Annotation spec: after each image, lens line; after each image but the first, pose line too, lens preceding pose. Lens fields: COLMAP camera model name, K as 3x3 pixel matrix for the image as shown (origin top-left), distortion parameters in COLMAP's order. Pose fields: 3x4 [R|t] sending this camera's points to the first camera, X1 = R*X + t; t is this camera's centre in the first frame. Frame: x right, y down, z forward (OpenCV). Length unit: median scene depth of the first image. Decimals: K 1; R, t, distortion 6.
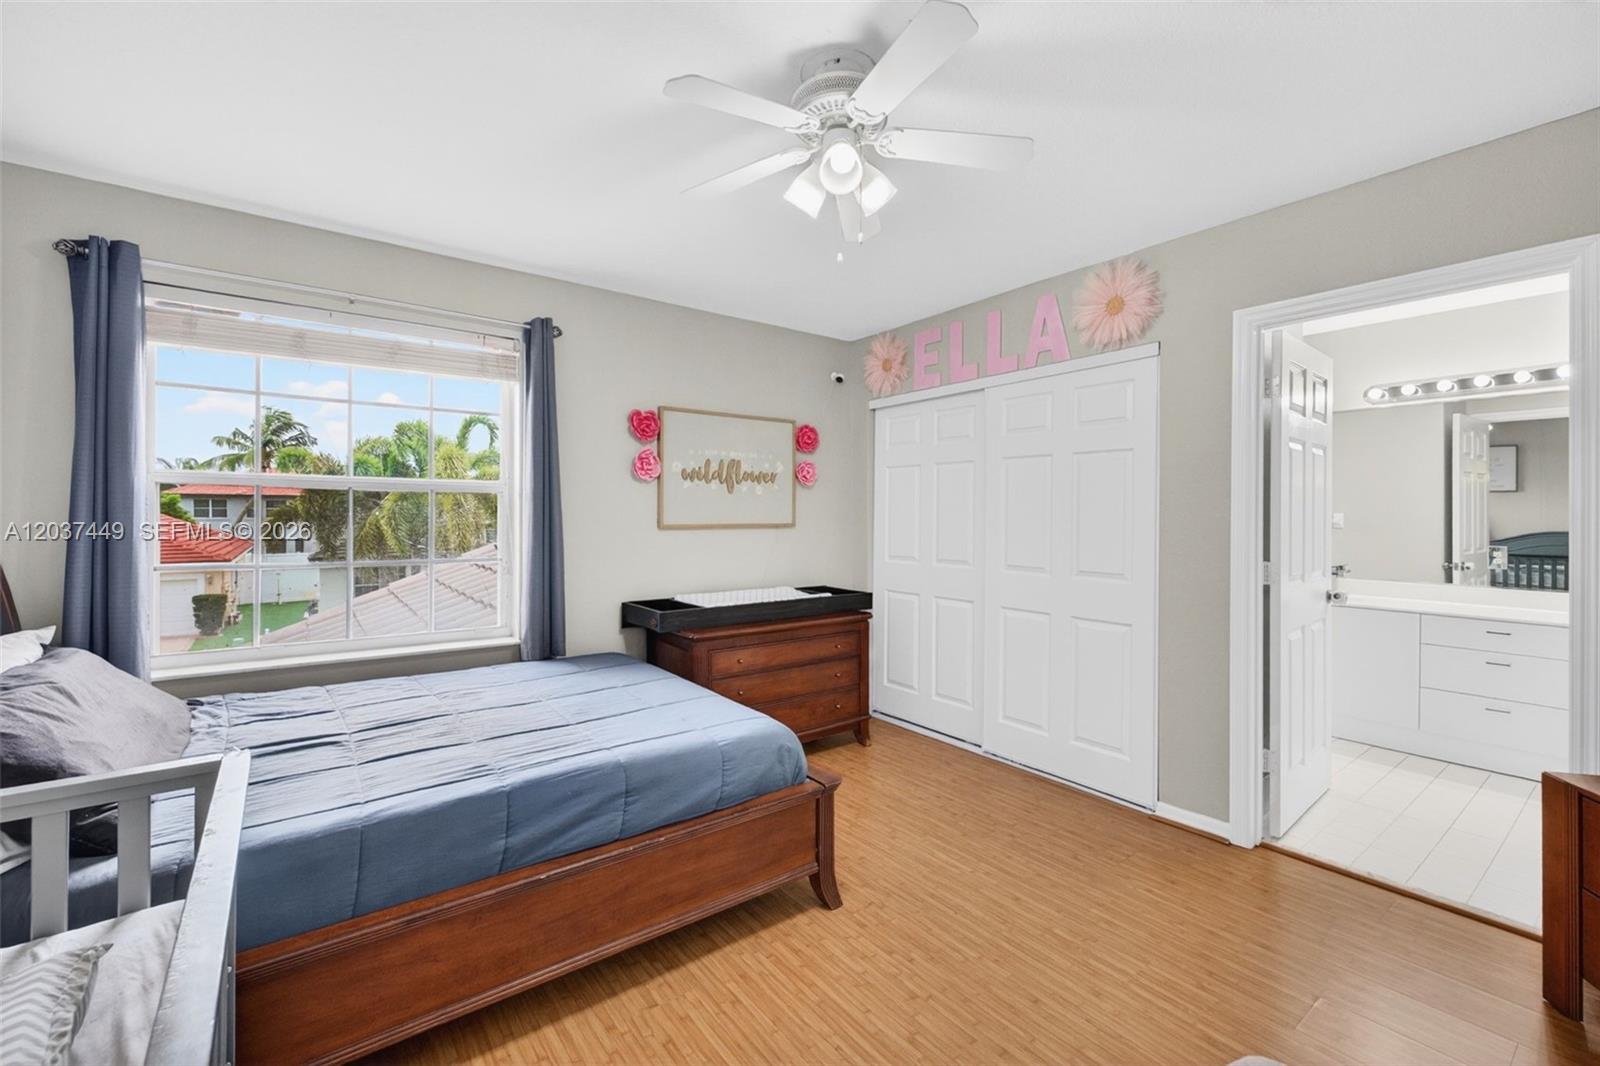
lens RADIAL K [[673.6, 0, 803.3], [0, 673.6, 524.3], [0, 0, 1]] dist [0.000878, -0.001286]
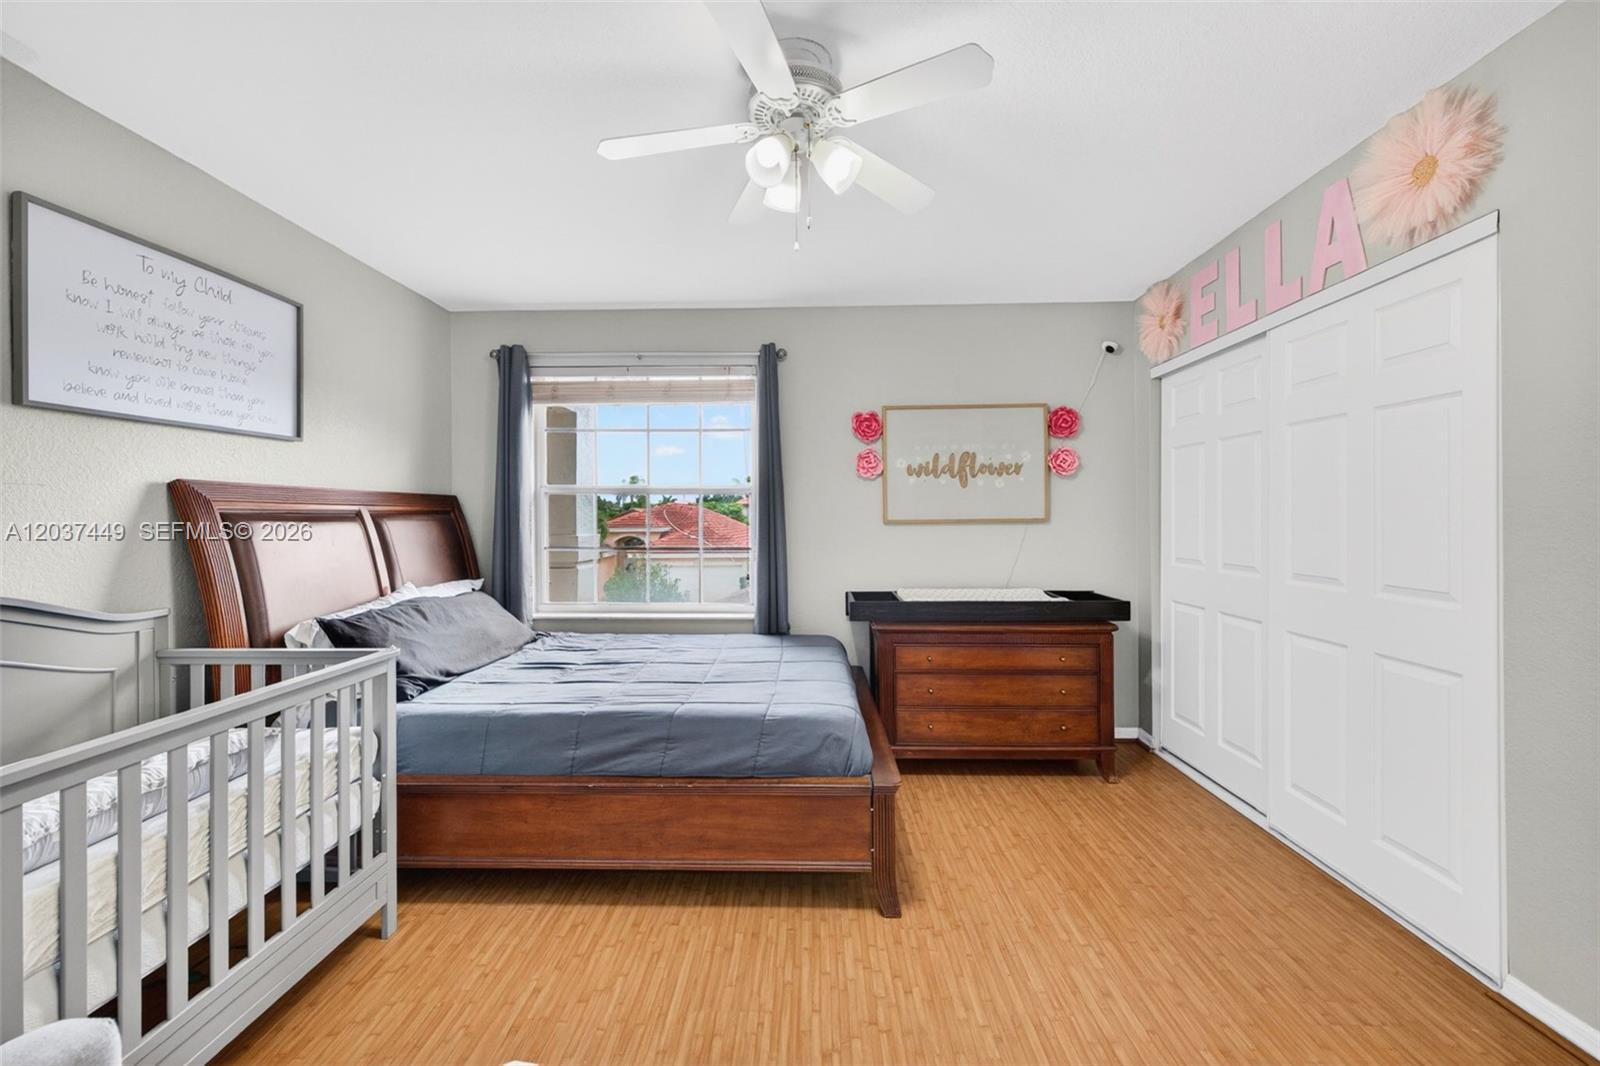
lens RADIAL K [[673.6, 0, 799.8], [0, 673.6, 522.6], [0, 0, 1]] dist [0.000878, -0.001286]
pose [[0.776135, -0.003514, -0.630557, 0.351072], [0.000529, 0.999988, -0.004921, 0.010136], [0.630566, 0.003486, 0.776128, 0.113066]]
